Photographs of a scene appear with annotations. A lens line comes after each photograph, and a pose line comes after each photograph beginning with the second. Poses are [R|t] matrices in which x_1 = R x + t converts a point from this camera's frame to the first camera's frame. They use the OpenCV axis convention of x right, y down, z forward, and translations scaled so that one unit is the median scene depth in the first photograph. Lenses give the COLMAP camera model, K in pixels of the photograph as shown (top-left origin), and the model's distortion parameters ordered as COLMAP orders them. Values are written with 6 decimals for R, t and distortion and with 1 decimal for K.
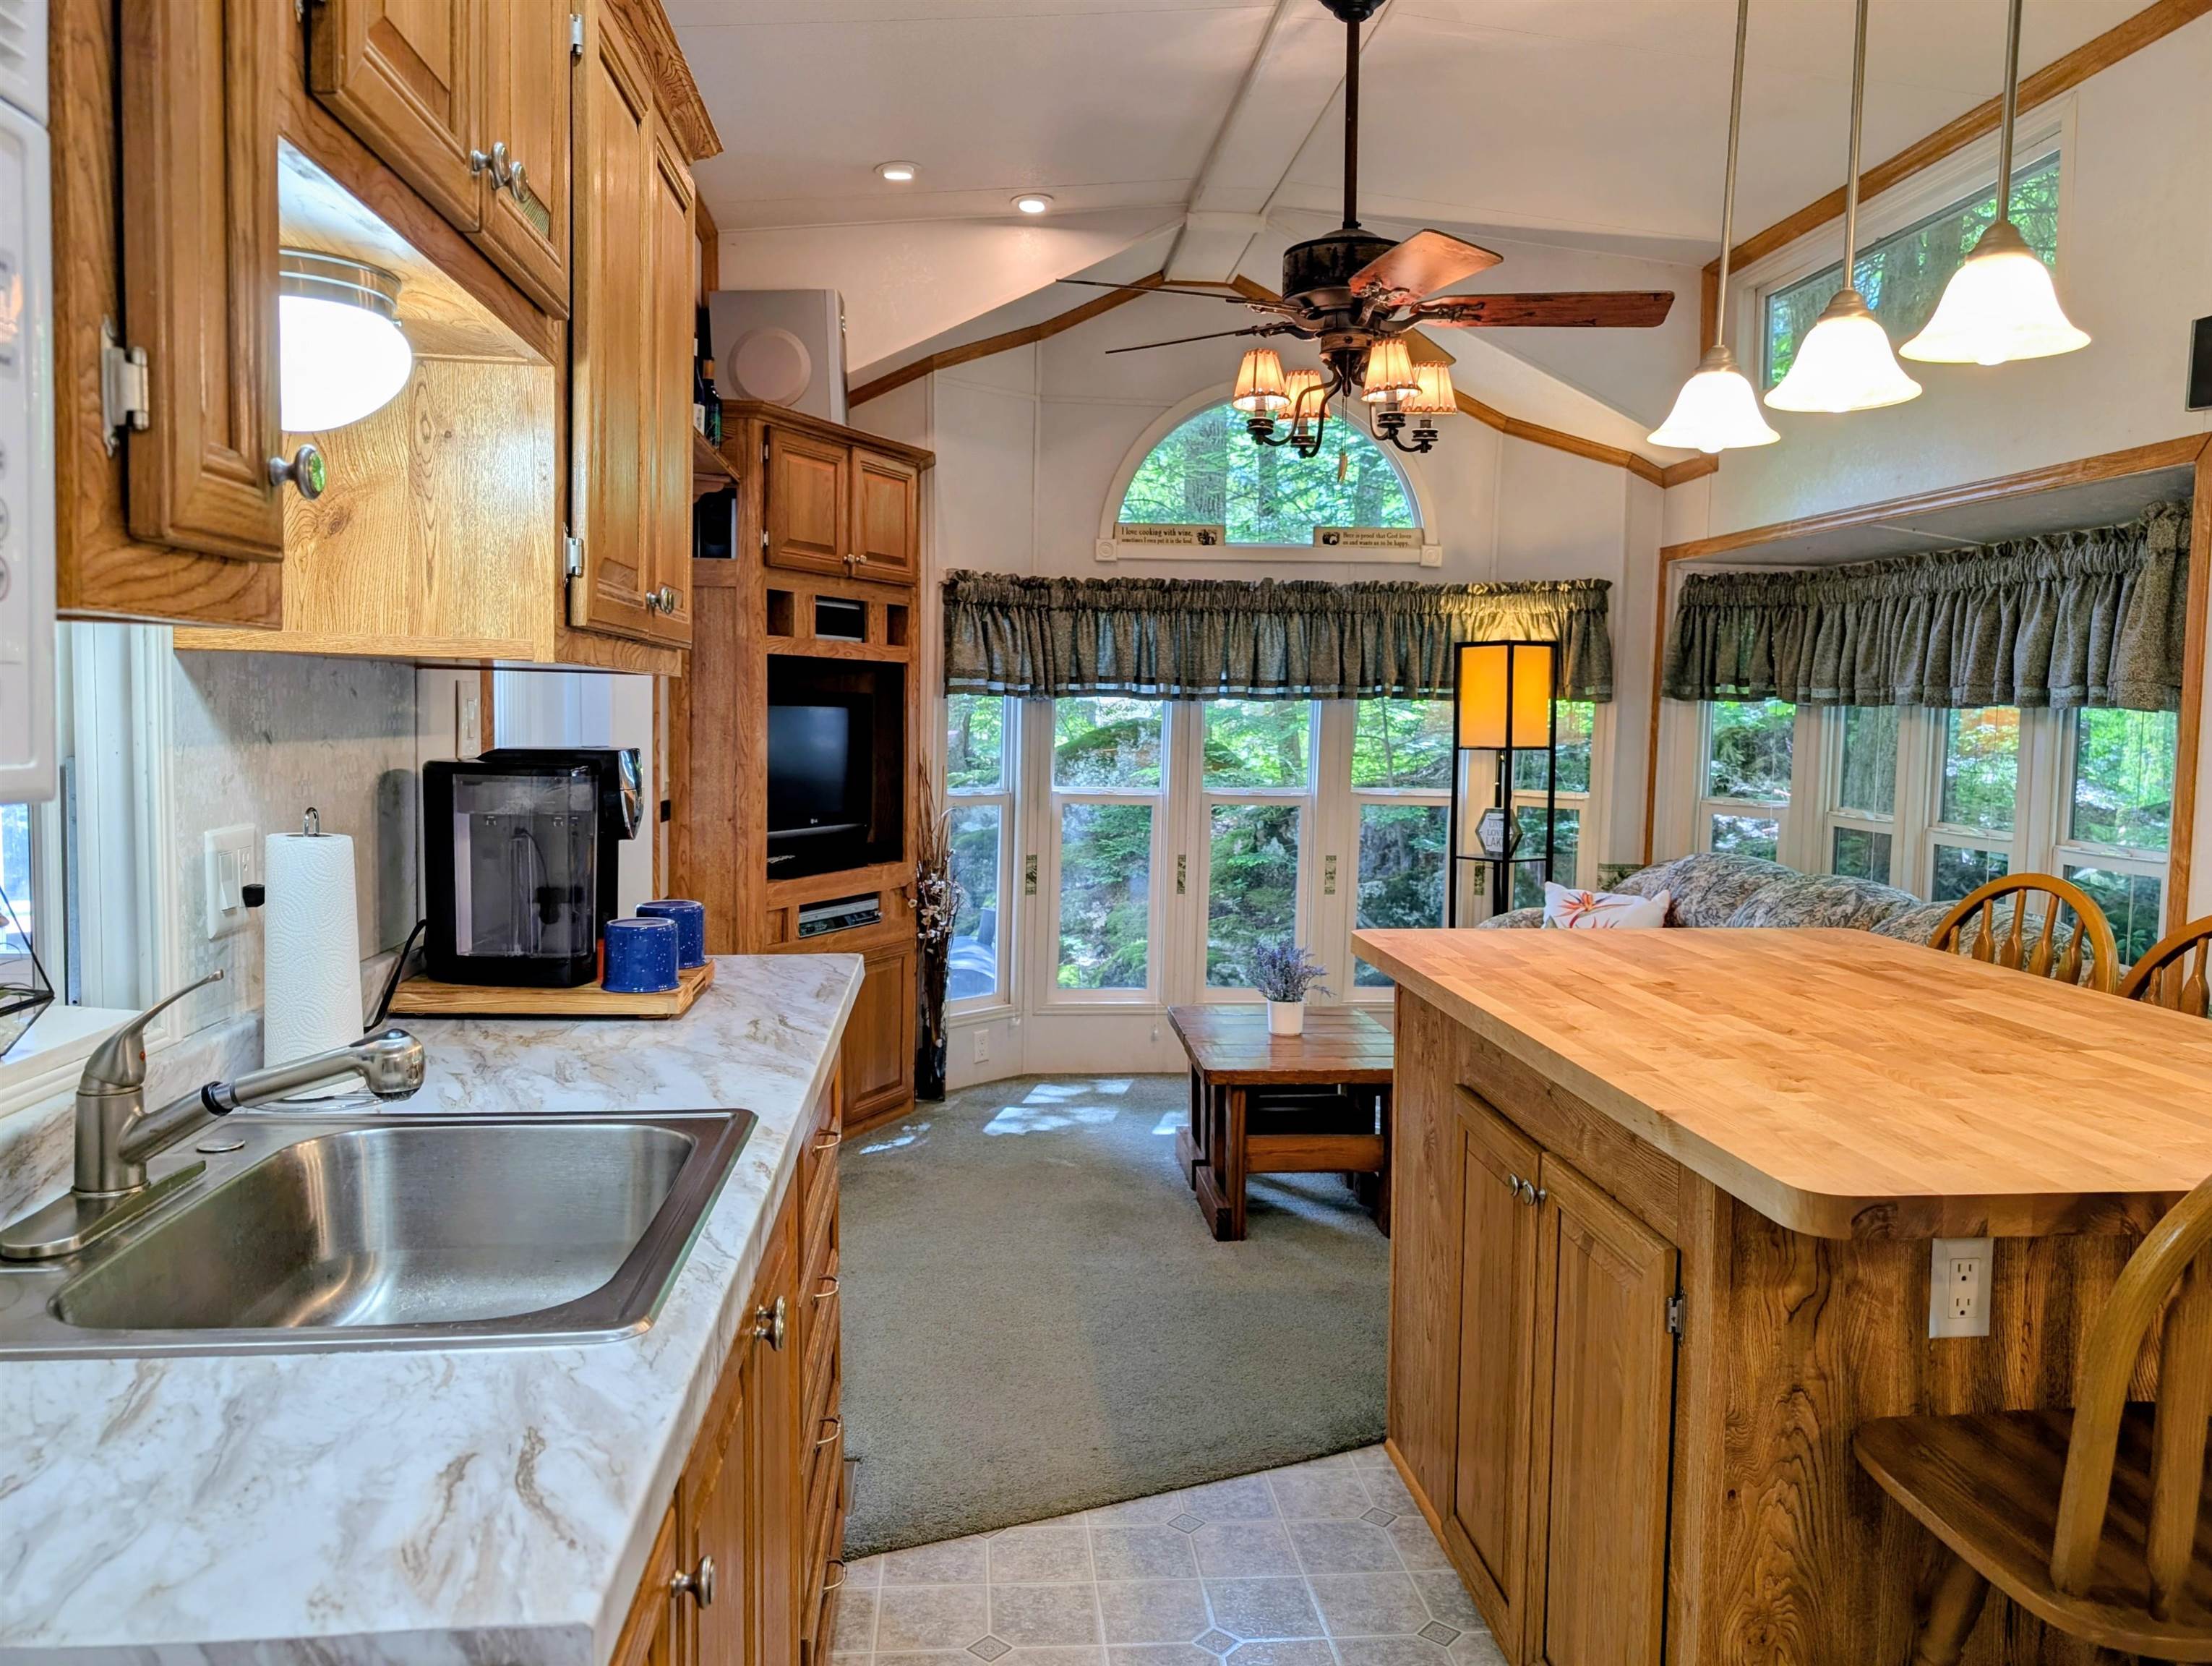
lens RADIAL K [[1599.2, 0, 1106.0], [0, 1599.2, 833.0], [0, 0, 1]] dist [0.061534, -0.160555]
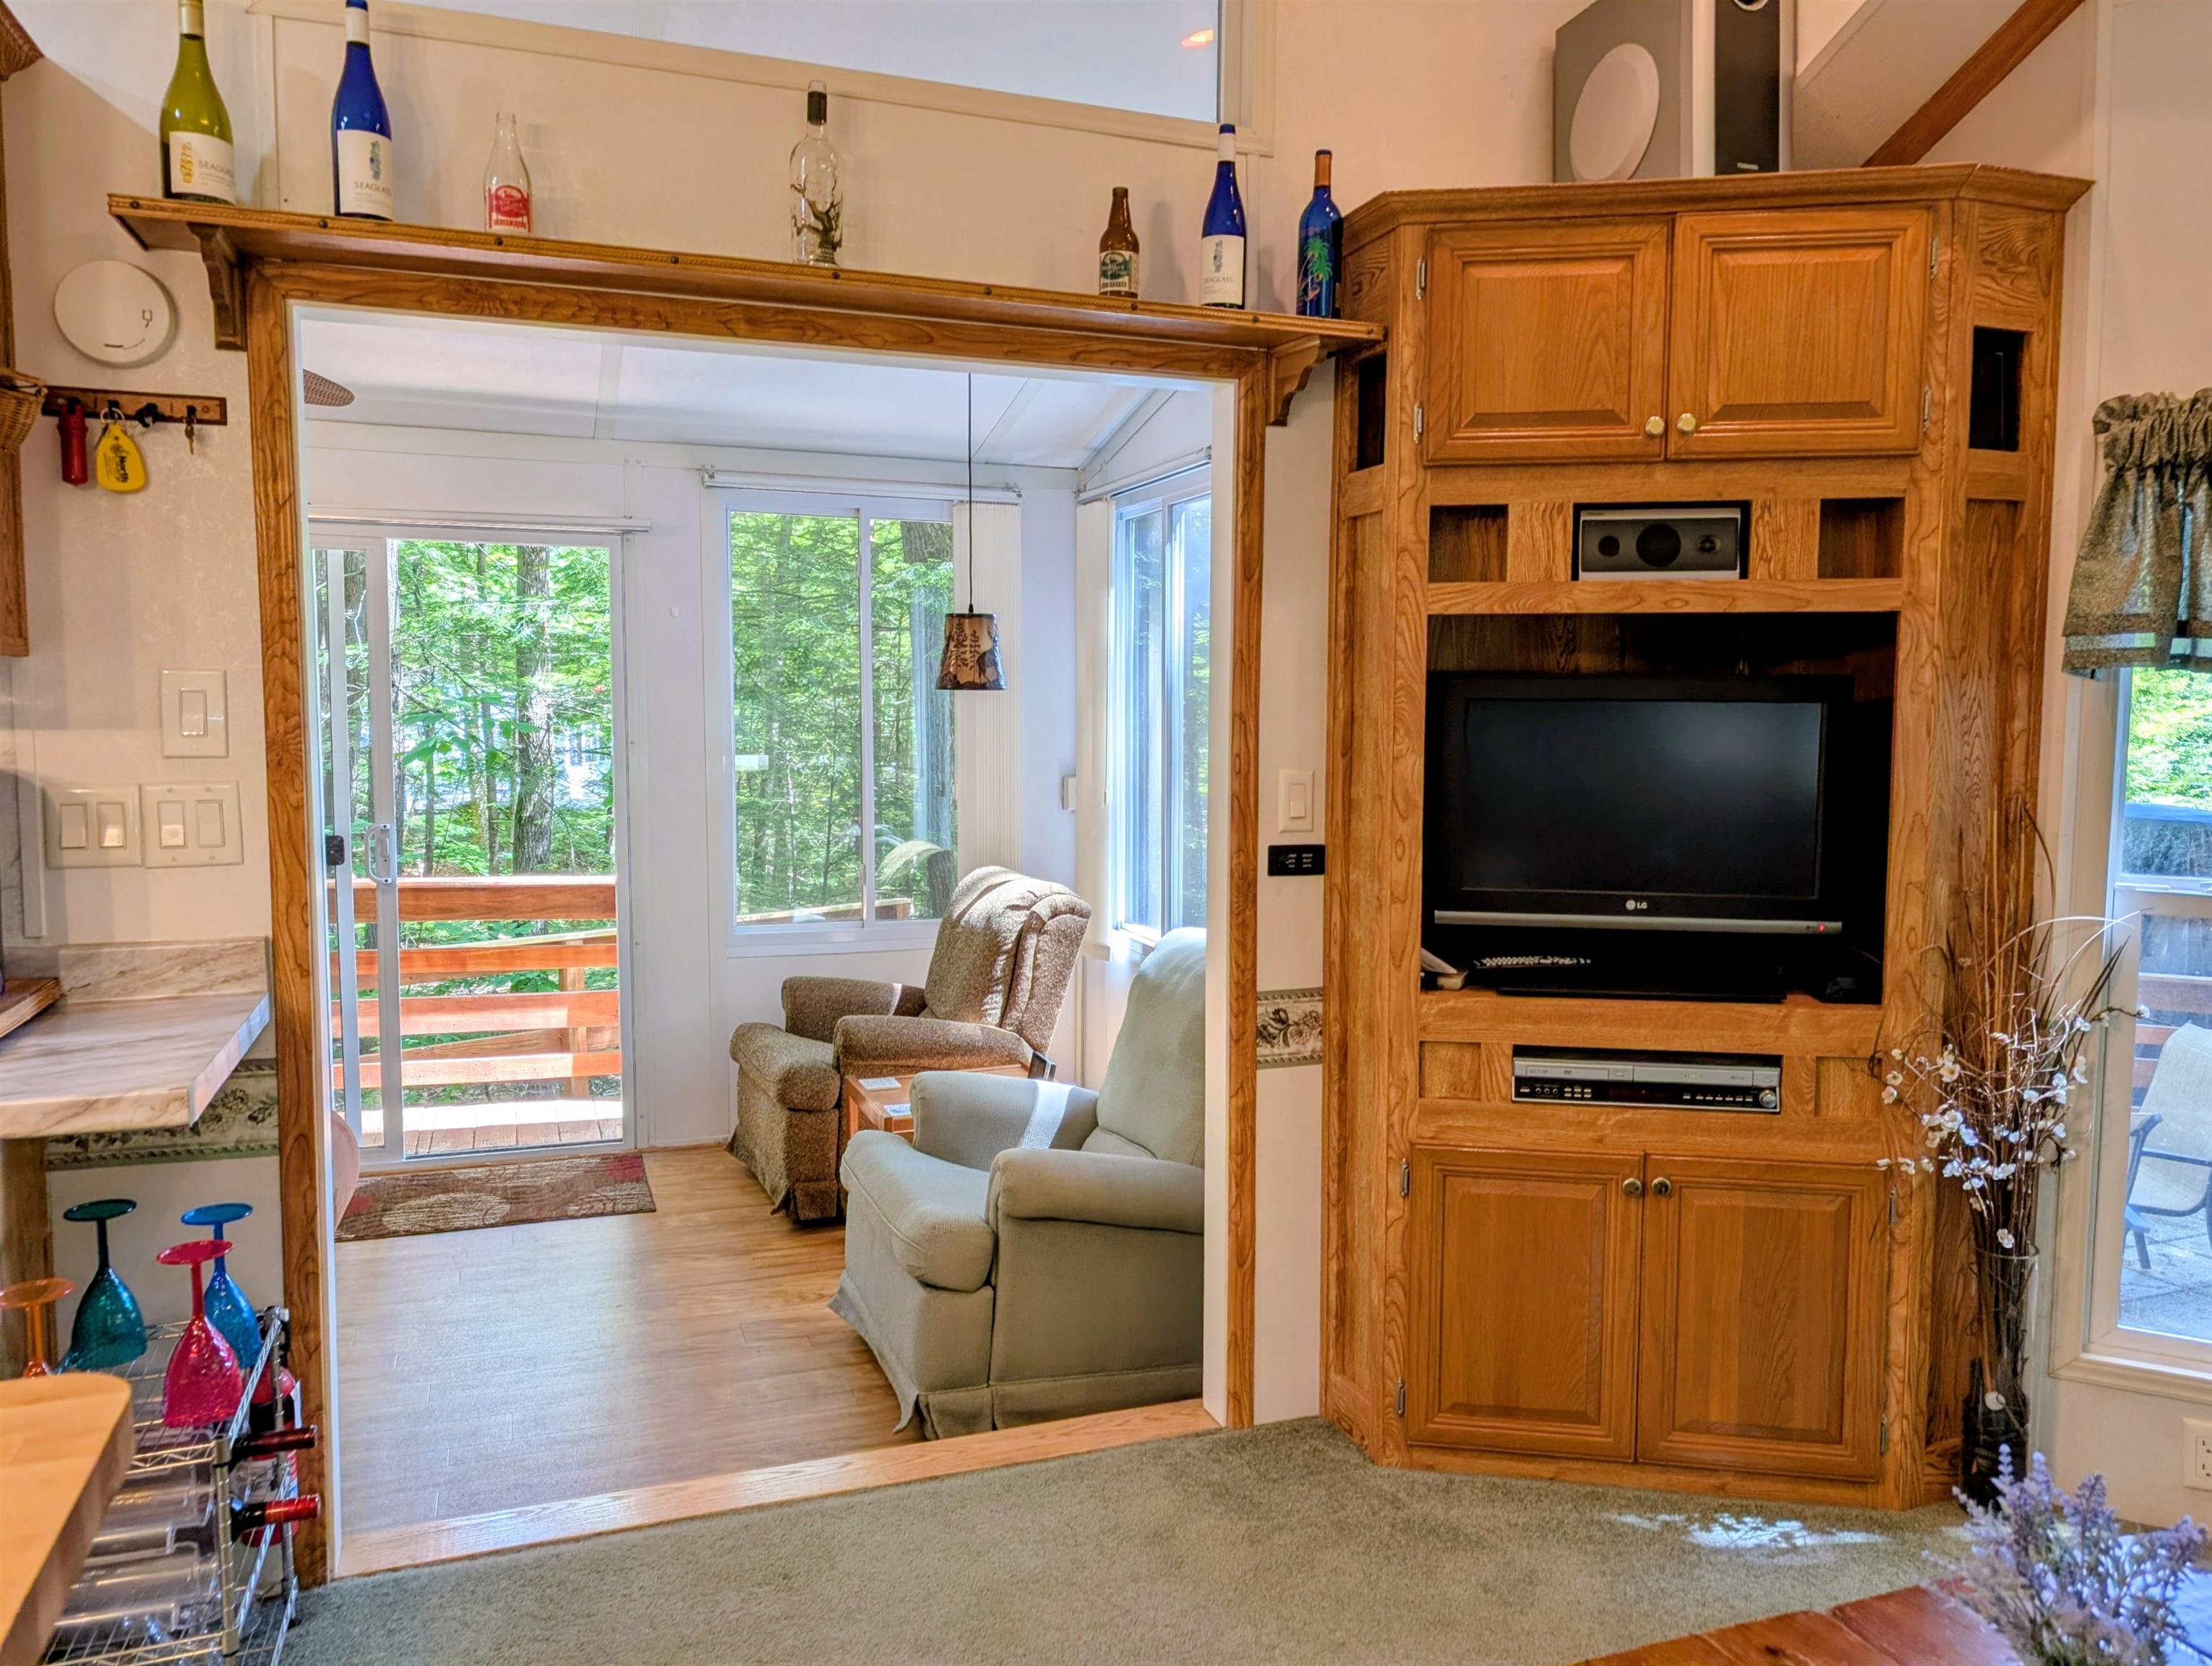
lens RADIAL K [[1599.2, 0, 1106.0], [0, 1599.2, 833.0], [0, 0, 1]] dist [0.061534, -0.160555]
pose [[0.272932, 0.062270, -0.960016, 0.305222], [-0.075725, 0.996197, 0.043088, -0.042525], [0.959048, 0.060937, 0.276610, 0.660569]]
